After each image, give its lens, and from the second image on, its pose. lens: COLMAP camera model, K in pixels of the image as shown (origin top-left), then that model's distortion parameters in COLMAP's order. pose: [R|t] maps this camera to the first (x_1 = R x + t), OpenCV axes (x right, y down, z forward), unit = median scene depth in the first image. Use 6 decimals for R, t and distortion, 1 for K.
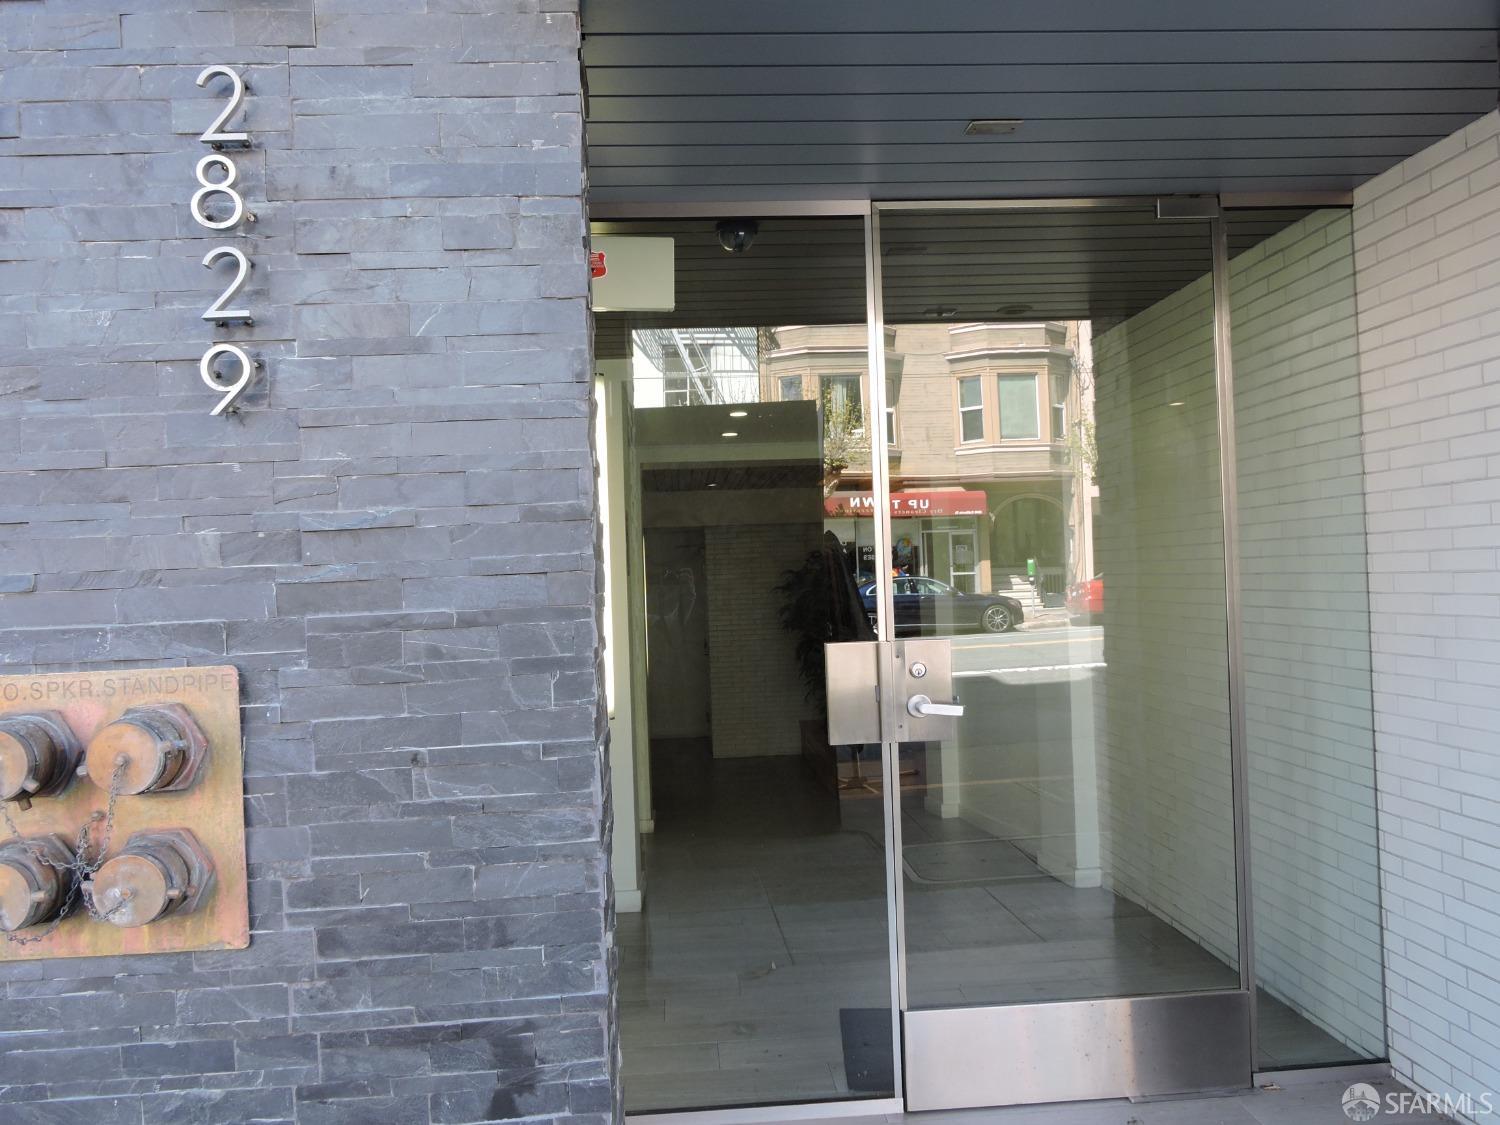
lens RADIAL K [[1227.6, 0, 749.4], [0, 1227.6, 562.9], [0, 0, 1]] dist [-0.000046, 0.000048]
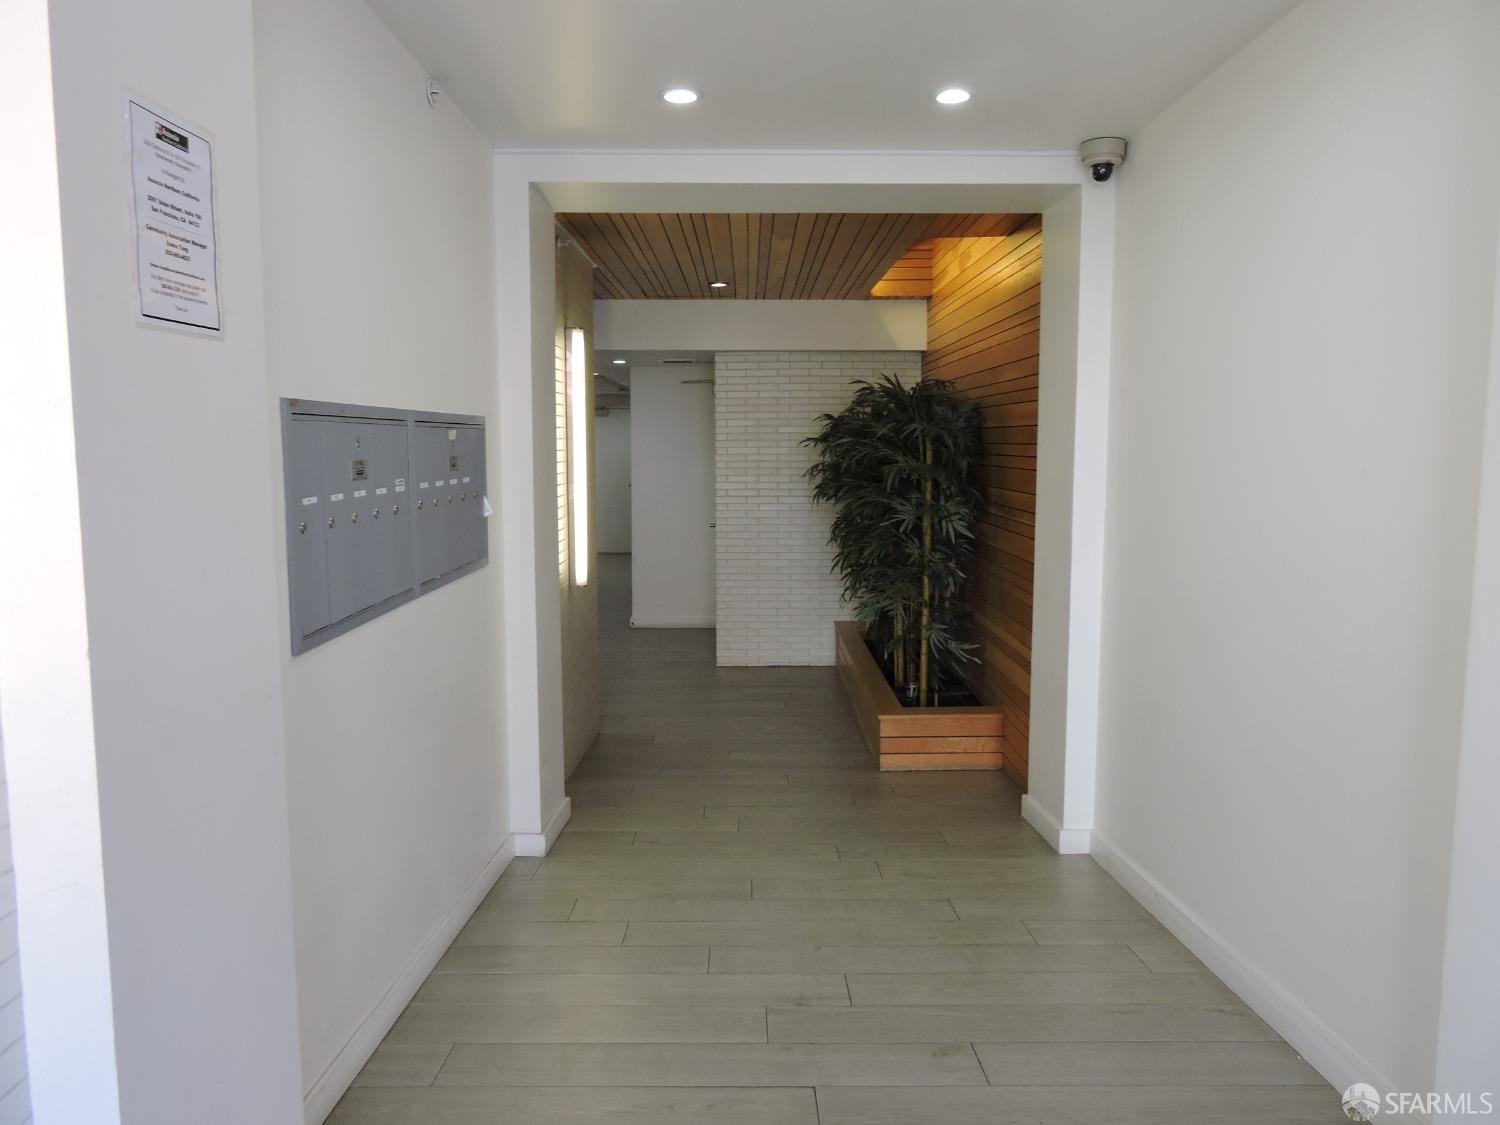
lens RADIAL K [[1043.4, 0, 751.2], [0, 1043.4, 561.2], [0, 0, 1]] dist [-0.001614, -0.000036]
pose [[0.997249, 0.042204, -0.060936, 0.029637], [-0.033962, 0.990869, 0.130478, 0.013016], [0.065886, -0.128049, 0.989577, 0.400803]]
